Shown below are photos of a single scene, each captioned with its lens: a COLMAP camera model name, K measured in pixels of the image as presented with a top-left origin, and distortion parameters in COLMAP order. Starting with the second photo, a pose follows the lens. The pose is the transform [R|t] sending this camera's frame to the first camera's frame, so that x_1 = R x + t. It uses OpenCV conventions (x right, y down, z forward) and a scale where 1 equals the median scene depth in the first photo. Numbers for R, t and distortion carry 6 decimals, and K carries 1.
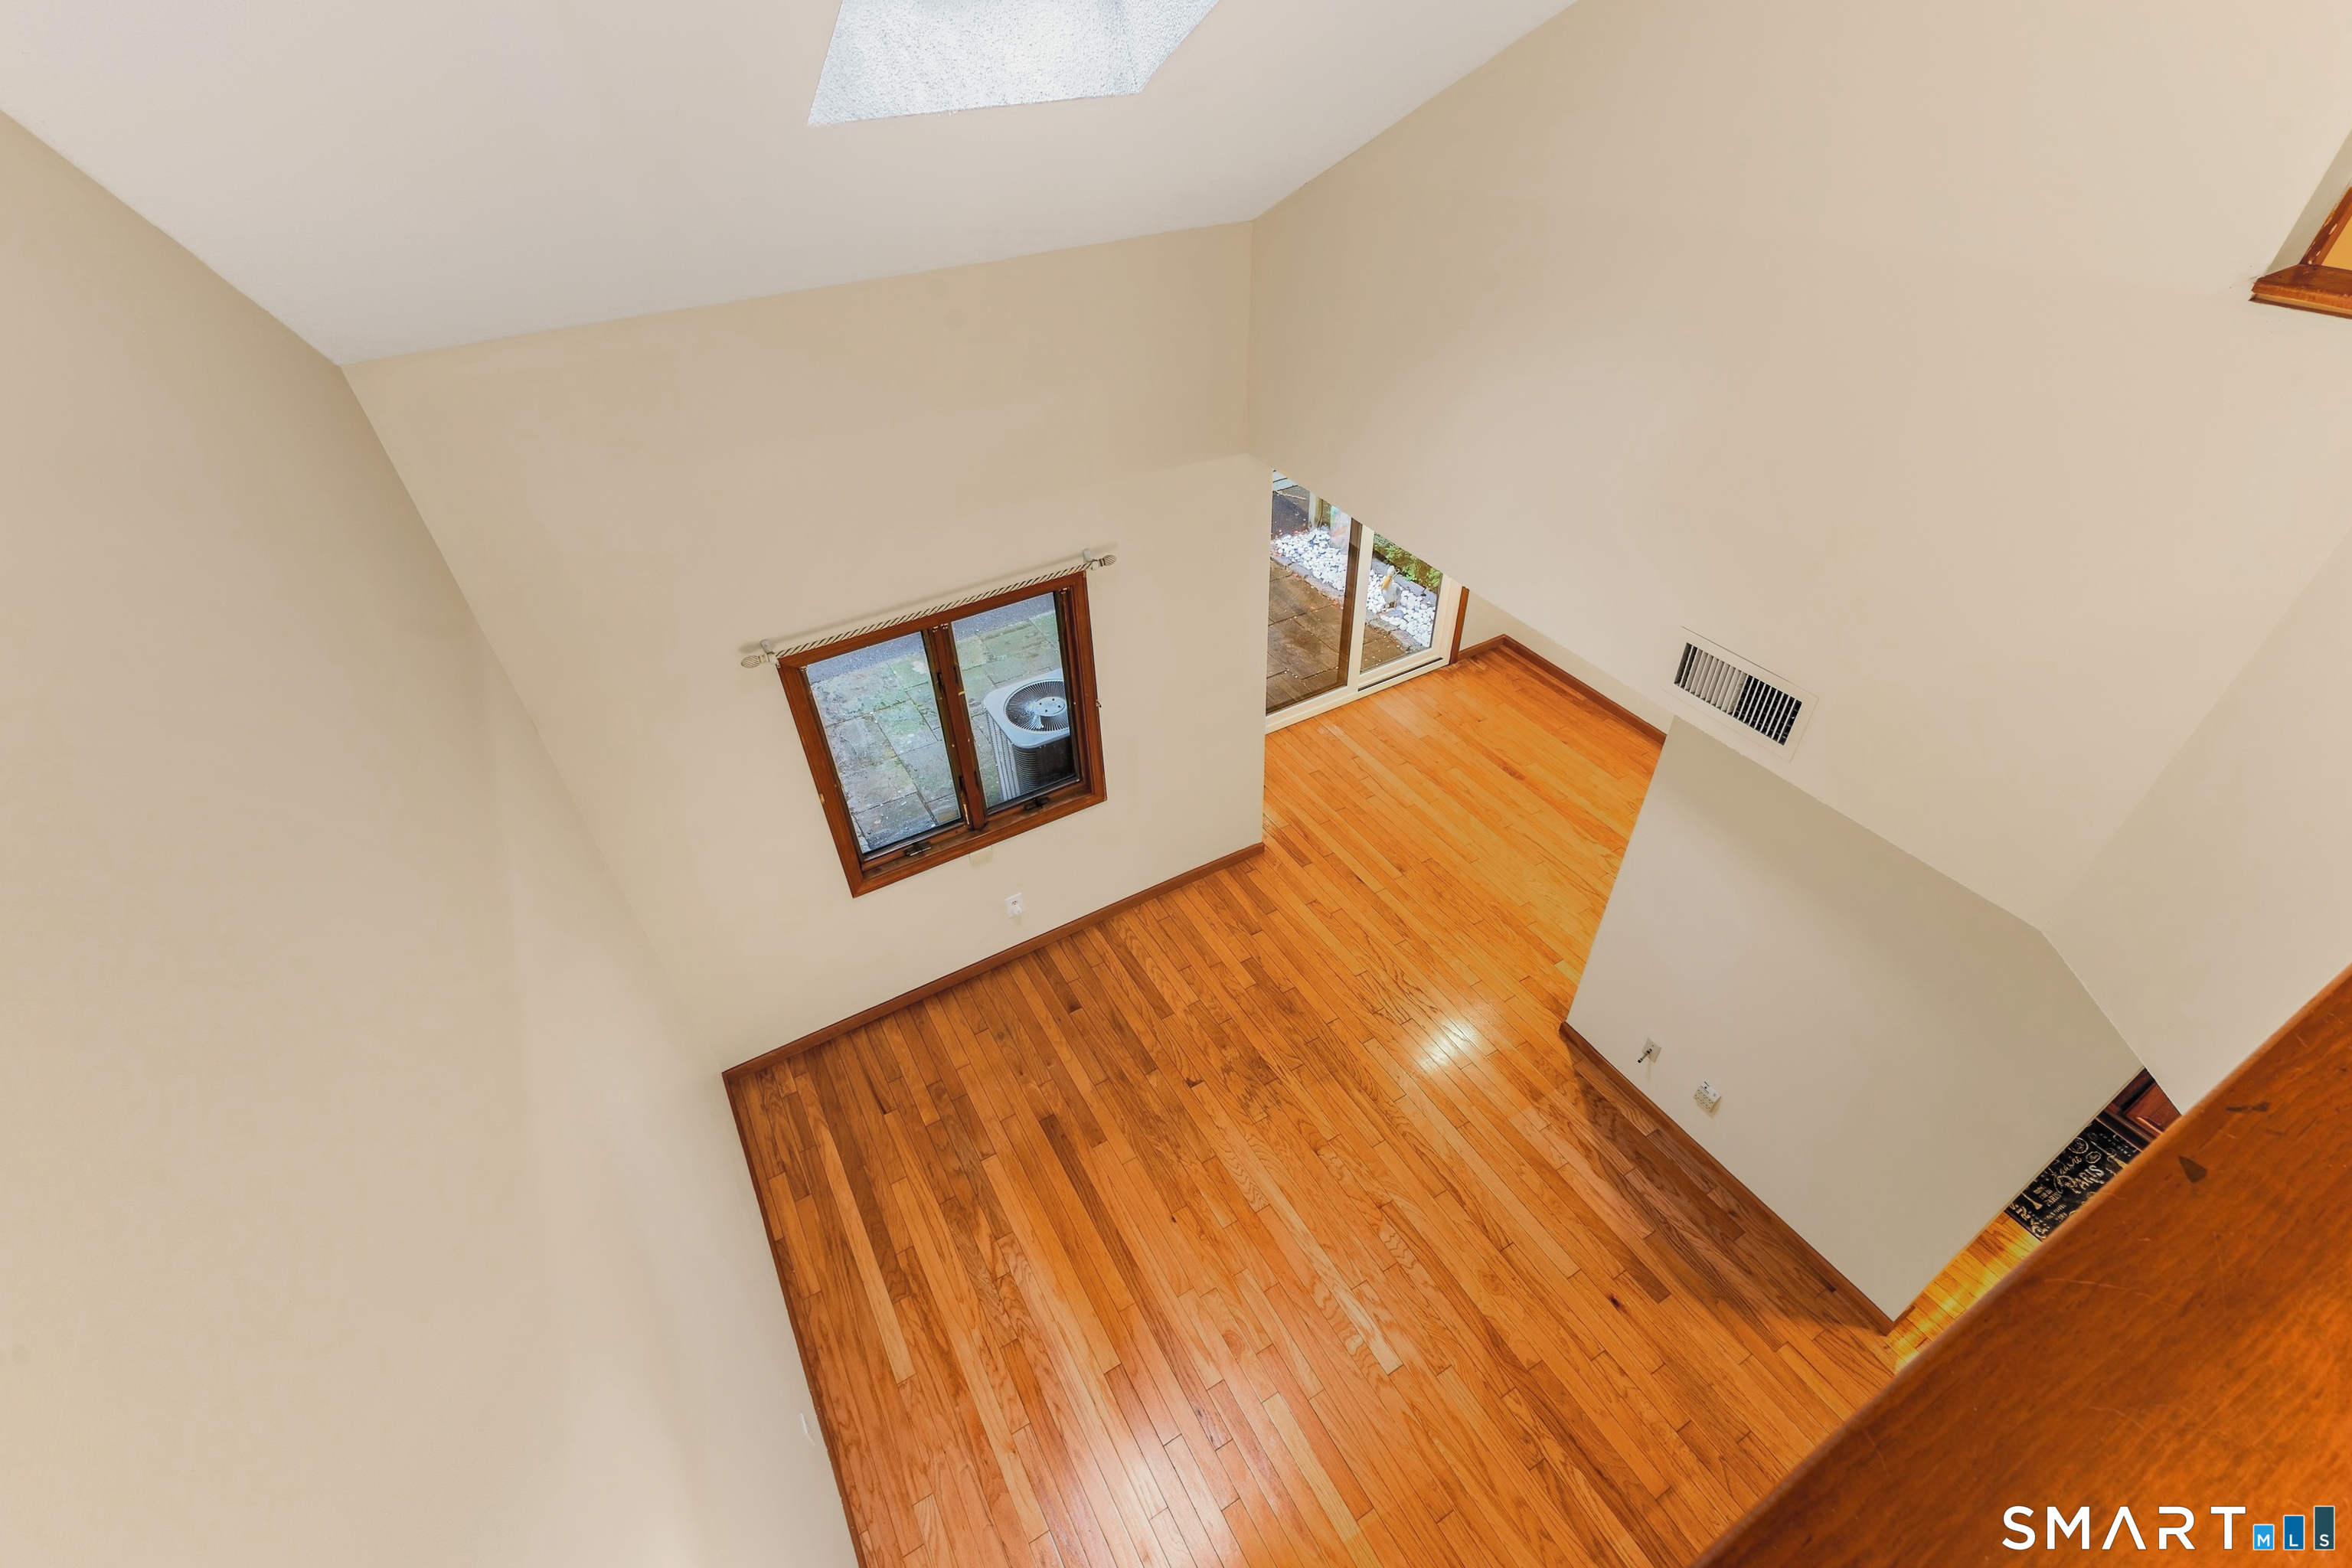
lens RADIAL K [[1004.2, 0, 1176.0], [0, 1004.2, 784.0], [0, 0, 1]] dist [0.007657, 0.000036]
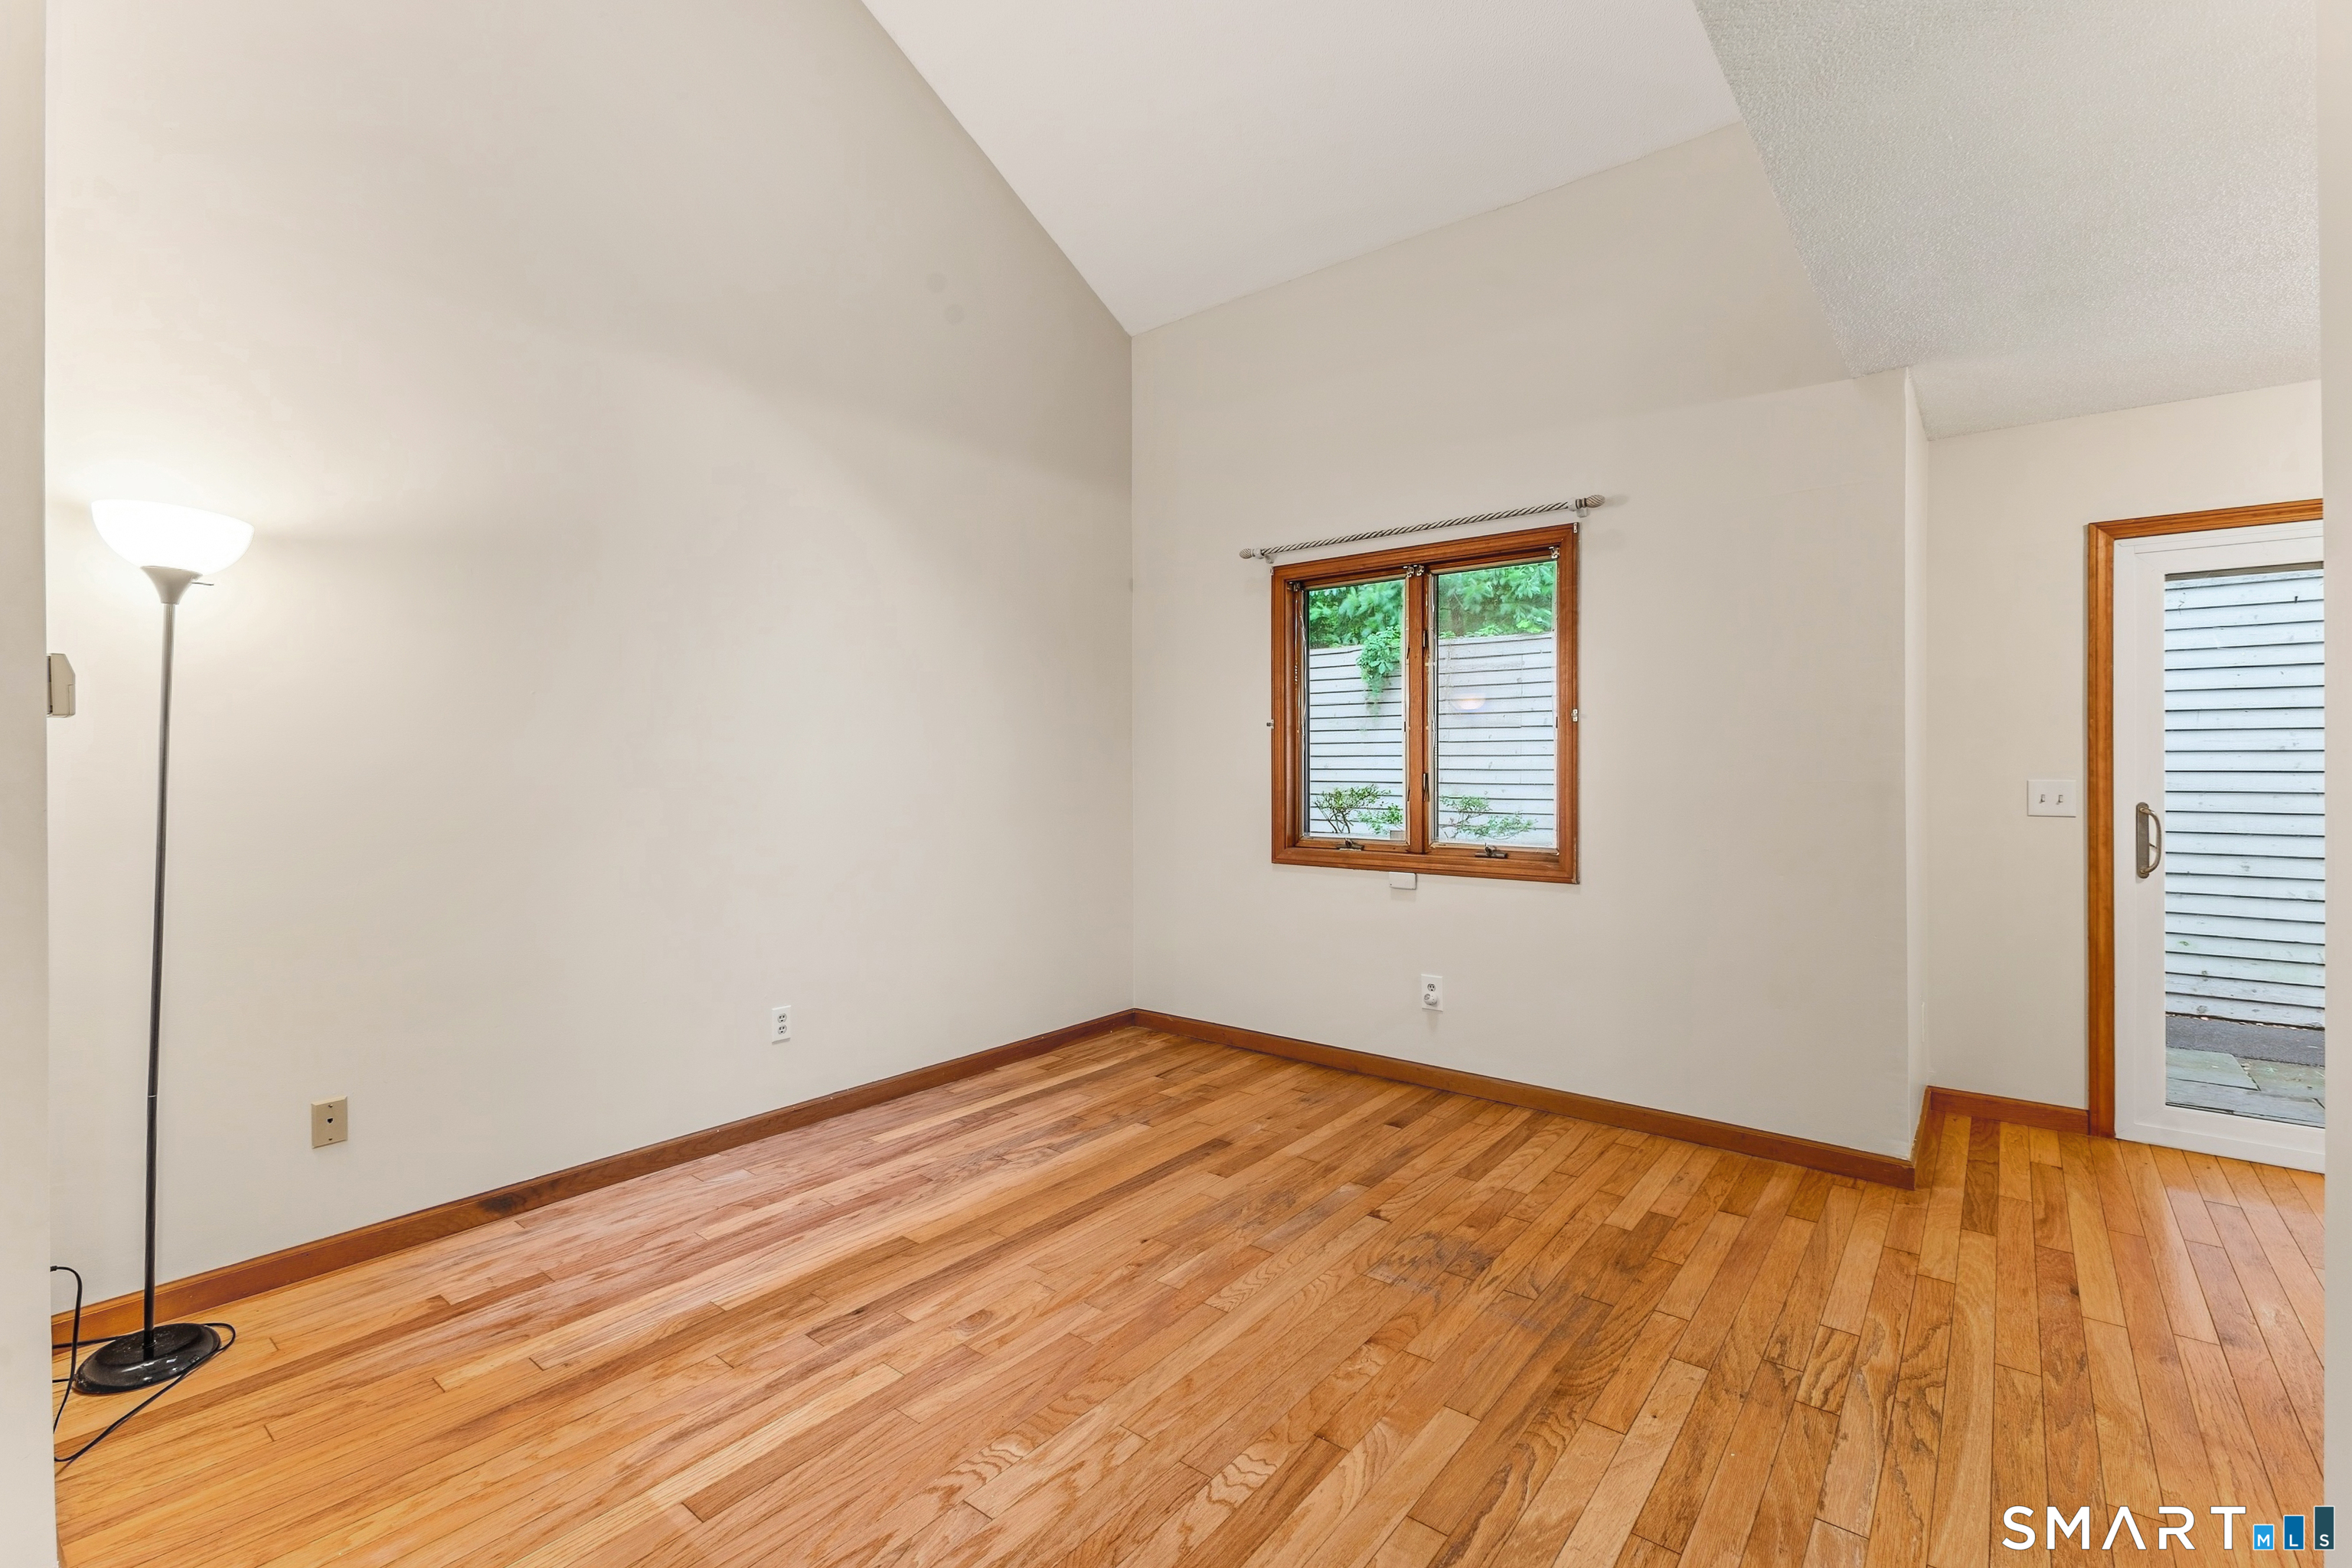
lens RADIAL K [[1035.4, 0, 1183.4], [0, 1035.4, 771.7], [0, 0, 1]] dist [0.010420, -0.000163]
pose [[0.365185, 0.031972, -0.930386, 0.552494], [-0.605369, 0.767401, -0.211242, 0.304425], [0.707225, 0.640369, 0.299599, 0.586018]]
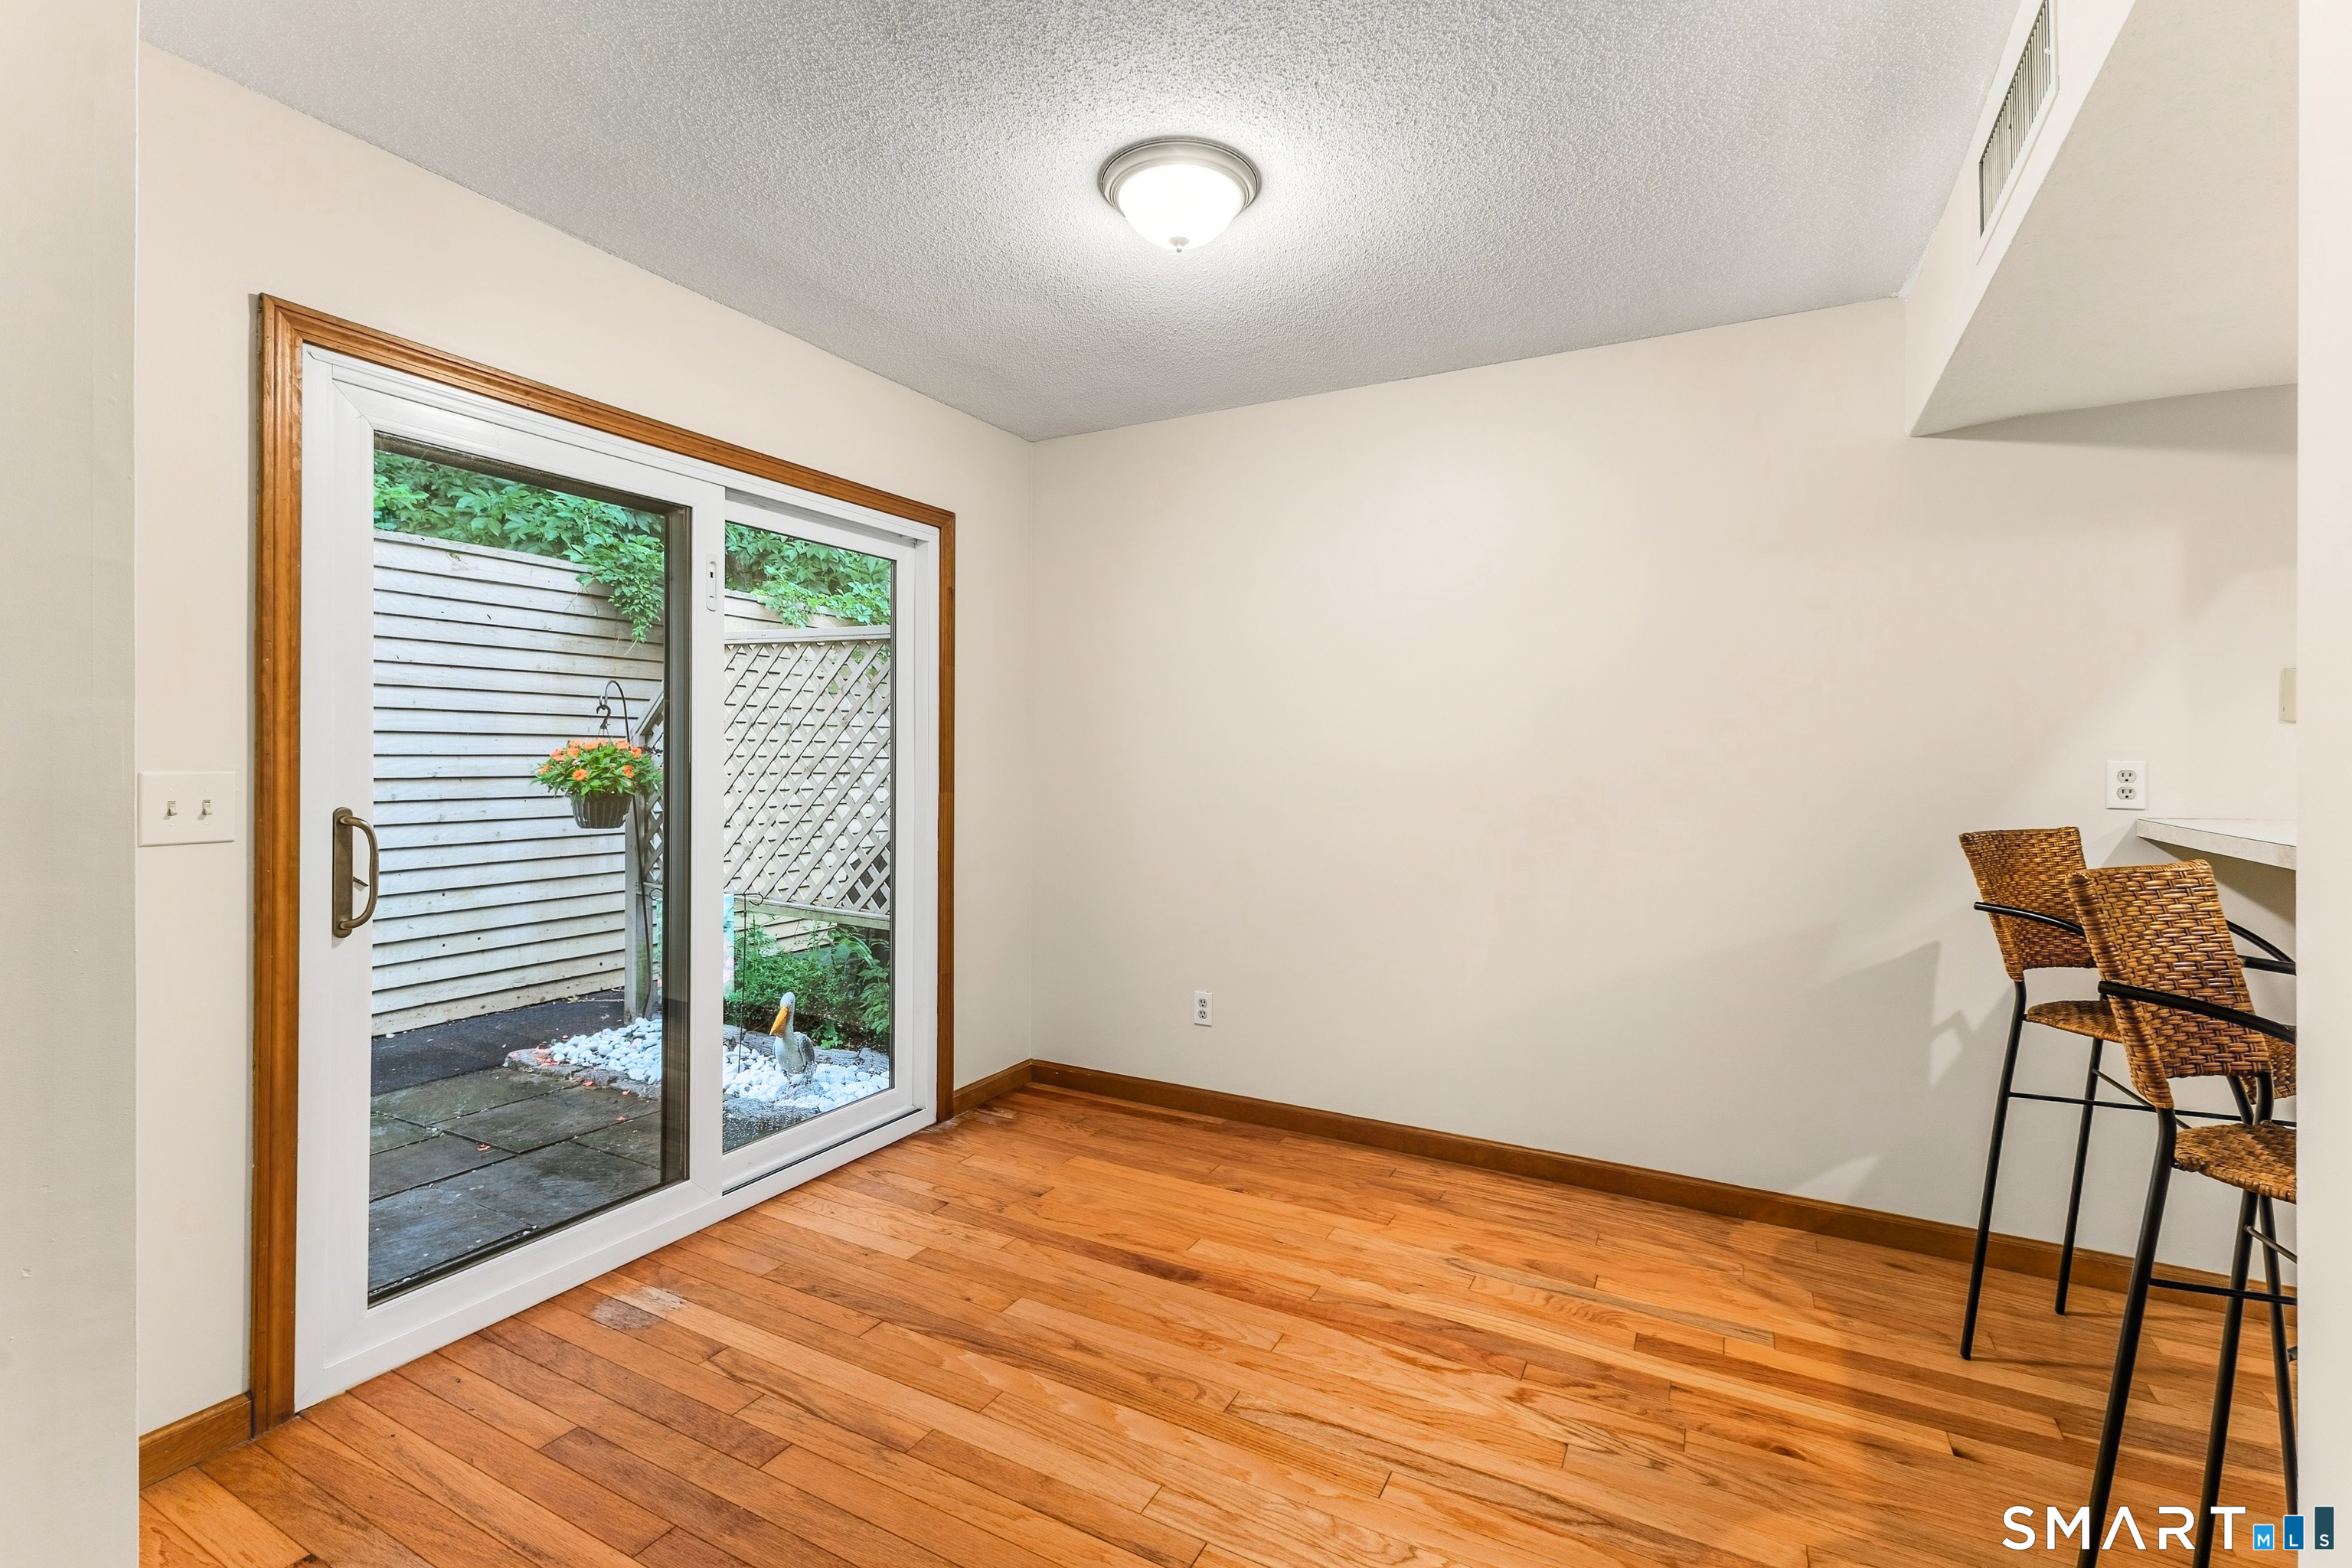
lens RADIAL K [[1036.9, 0, 1177.7], [0, 1036.9, 751.4], [0, 0, 1]] dist [0.010545, -0.000212]
pose [[0.850271, 0.037813, 0.524985, 0.174741], [0.312402, 0.766476, -0.561177, 0.083601], [-0.423608, 0.641159, 0.639900, 0.867474]]
